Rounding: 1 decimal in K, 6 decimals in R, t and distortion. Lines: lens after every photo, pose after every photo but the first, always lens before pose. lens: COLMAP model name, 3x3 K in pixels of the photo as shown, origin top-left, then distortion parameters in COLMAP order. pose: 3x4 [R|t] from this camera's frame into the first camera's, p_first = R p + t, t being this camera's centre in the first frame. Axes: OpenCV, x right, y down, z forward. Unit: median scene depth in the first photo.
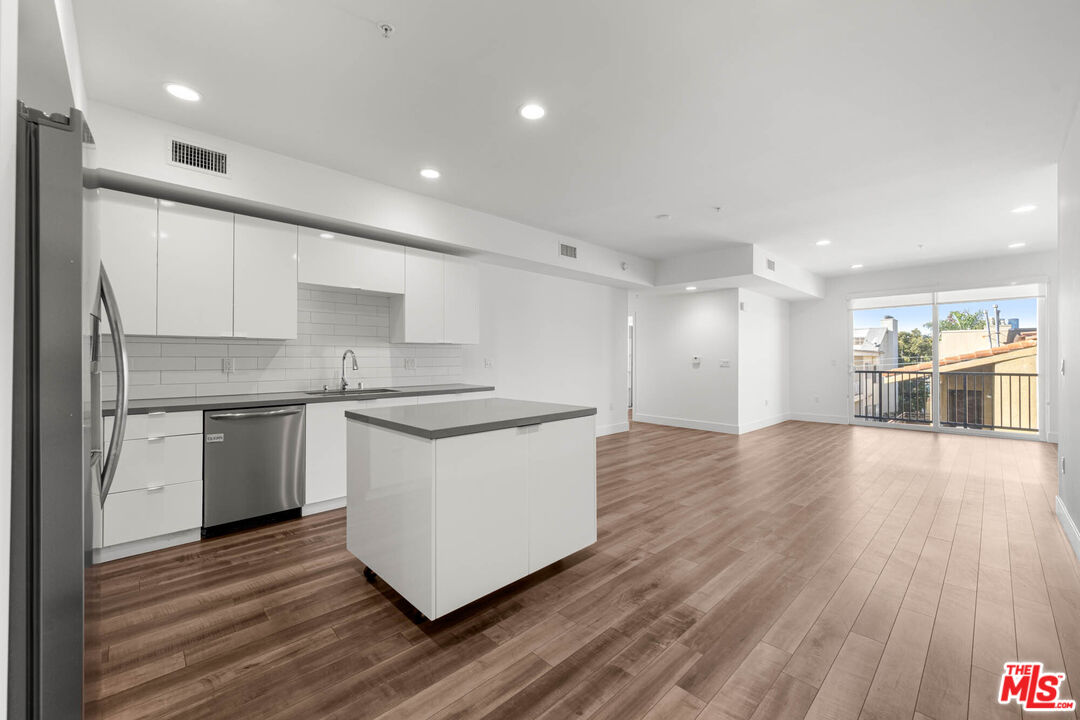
lens RADIAL K [[432.5, 0, 534.0], [0, 432.5, 357.1], [0, 0, 1]] dist [0.000730, 0.000392]
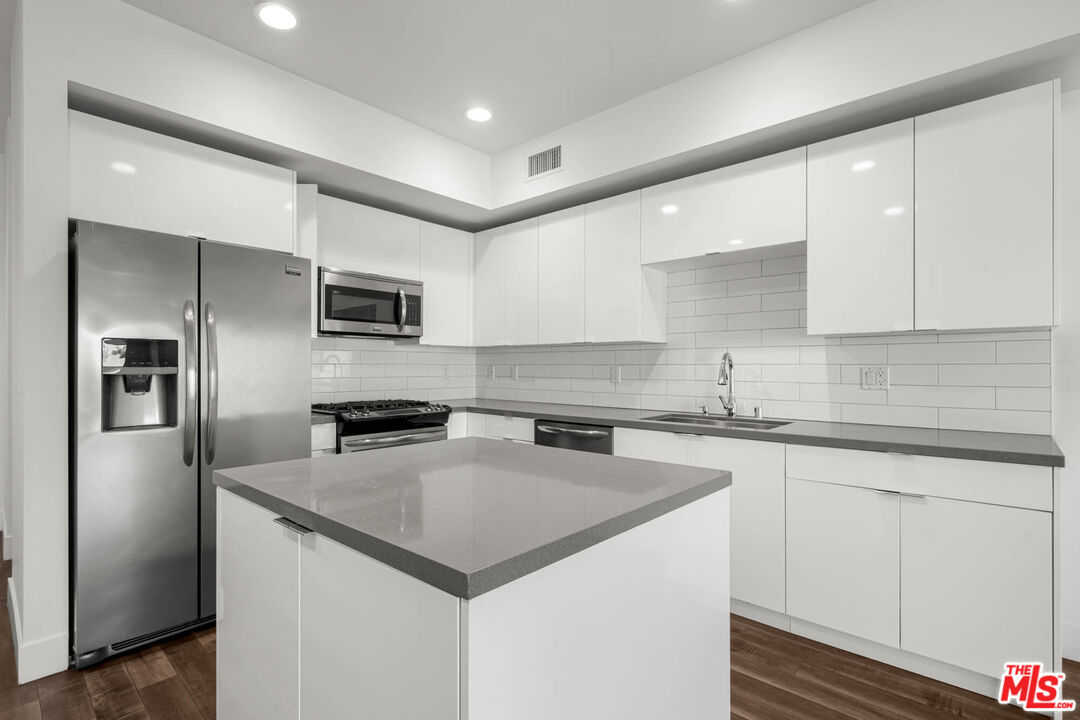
lens RADIAL K [[503.4, 0, 545.2], [0, 503.4, 367.6], [0, 0, 1]] dist [0.001996, -0.000236]
pose [[0.092559, 0.000592, -0.995707, 0.275220], [0.001379, 0.999999, 0.000722, 0.003550], [0.995706, -0.001440, 0.092558, 0.665633]]
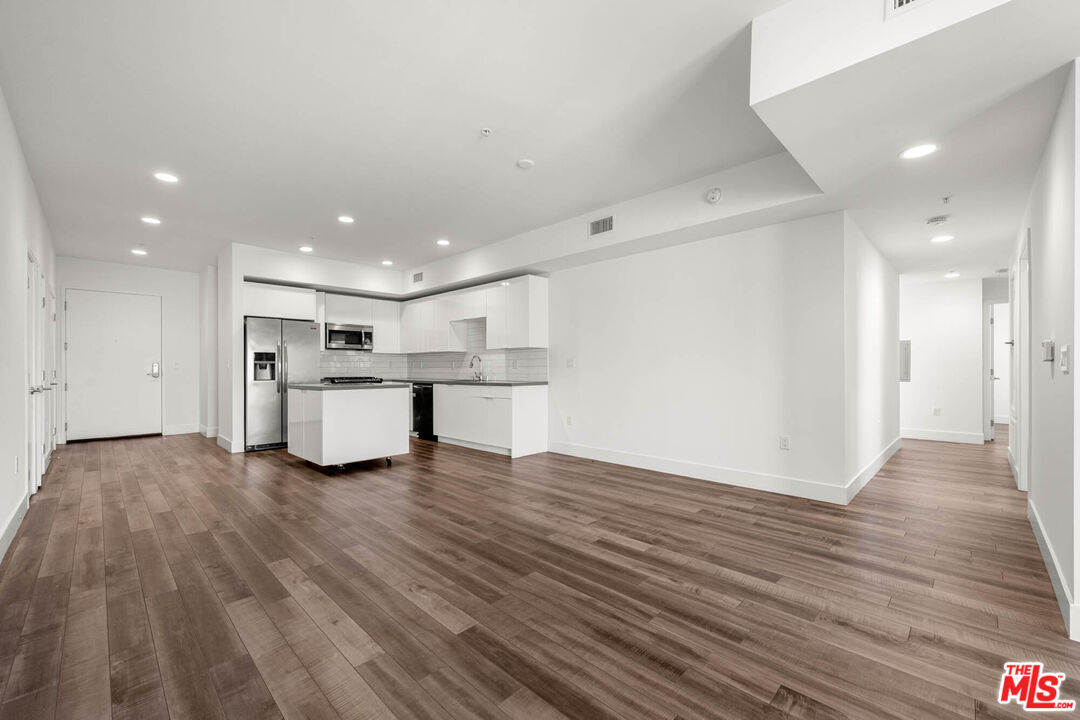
lens RADIAL K [[432.5, 0, 540.3], [0, 432.5, 366.1], [0, 0, 1]] dist [0.000730, 0.000392]
pose [[0.044208, -0.007616, -0.998993, 1.229685], [0.004796, 0.999961, -0.007411, 0.036000], [0.999011, -0.004463, 0.044243, 1.167416]]
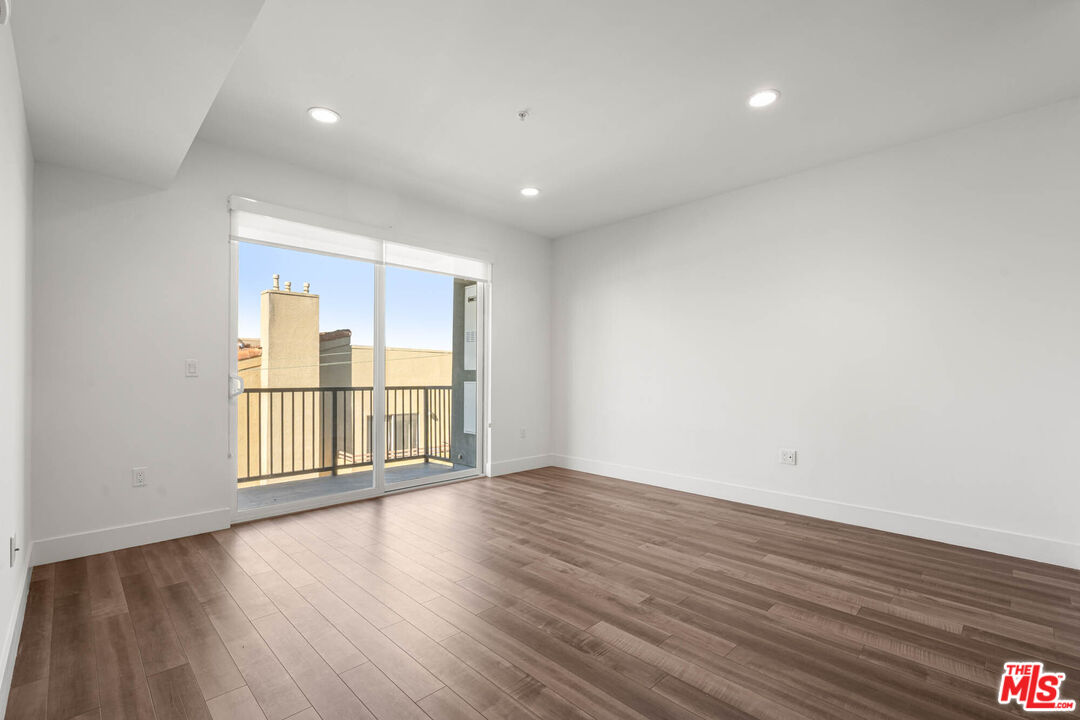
lens RADIAL K [[503.4, 0, 539.6], [0, 503.4, 367.5], [0, 0, 1]] dist [0.001996, -0.000236]
pose [[-0.009140, 0.017051, 0.999813, 0.531163], [-0.004691, 0.999843, -0.017094, 0.035837], [-0.999947, -0.004846, -0.009059, 1.452340]]
